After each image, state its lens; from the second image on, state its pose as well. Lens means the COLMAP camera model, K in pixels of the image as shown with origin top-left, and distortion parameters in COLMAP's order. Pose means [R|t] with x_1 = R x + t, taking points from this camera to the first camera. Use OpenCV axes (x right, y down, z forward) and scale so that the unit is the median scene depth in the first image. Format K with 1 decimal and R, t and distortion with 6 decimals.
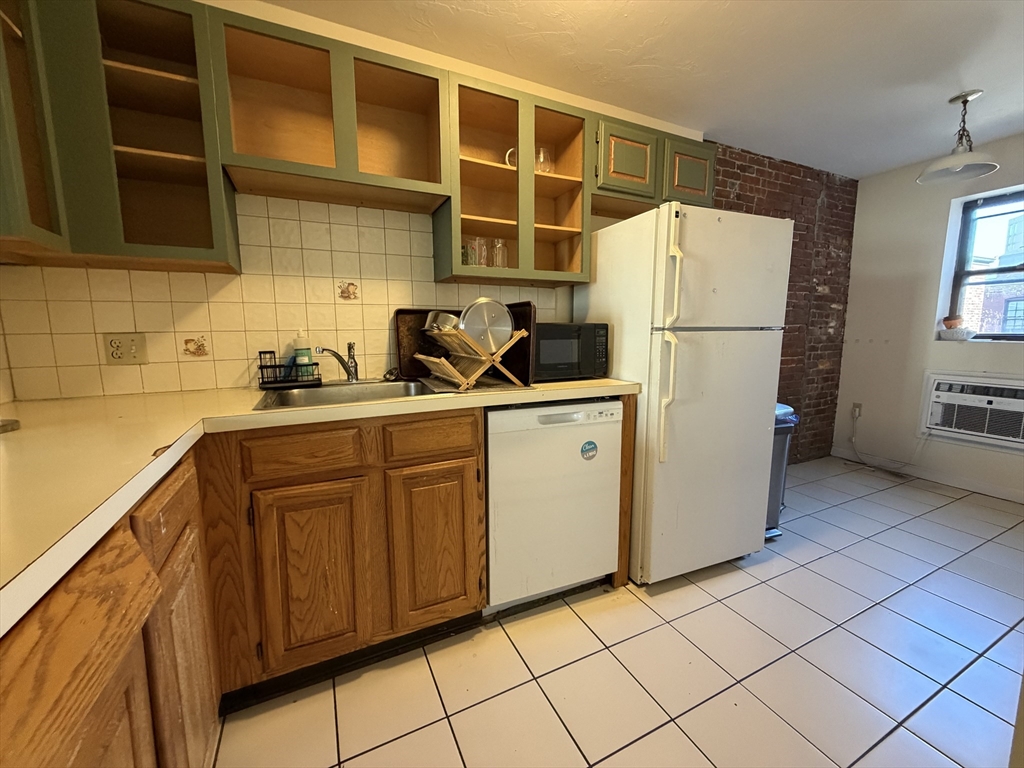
lens RADIAL K [[407.6, 0, 509.5], [0, 407.6, 383.4], [0, 0, 1]] dist [-0.000293, 0.000064]
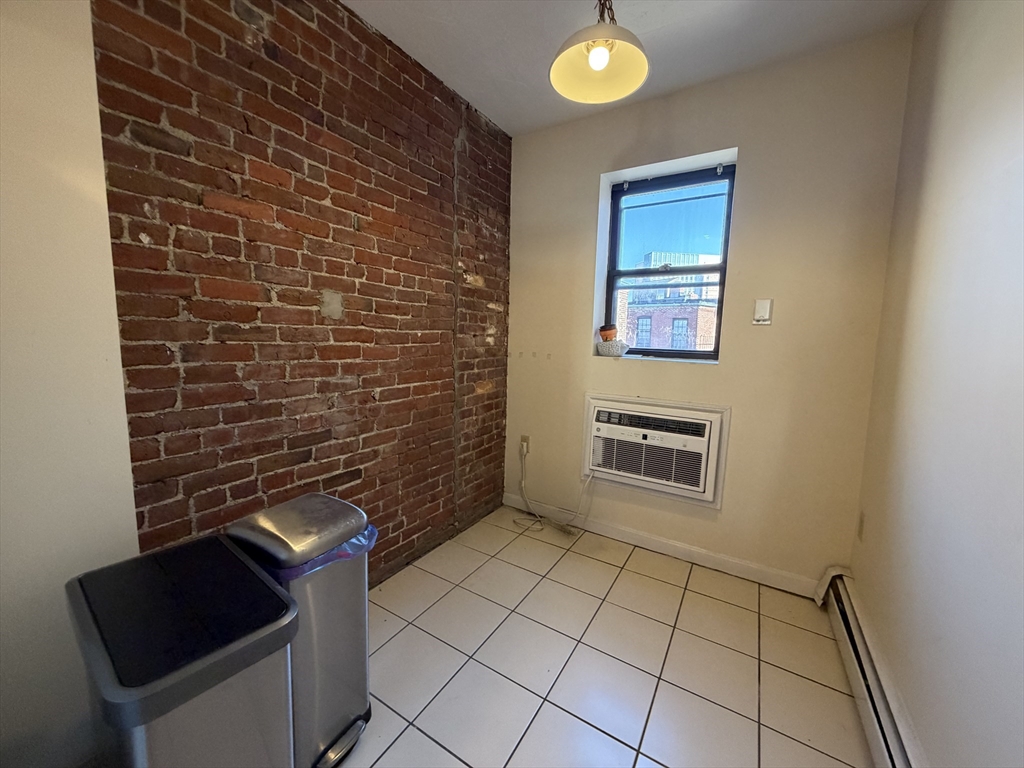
lens RADIAL K [[407.6, 0, 510.2], [0, 407.6, 384.4], [0, 0, 1]] dist [-0.000293, 0.000064]
pose [[0.836997, -0.041612, 0.545622, 0.434720], [0.042006, 0.999048, 0.011754, -0.059770], [-0.545592, 0.013082, 0.837949, 0.390019]]
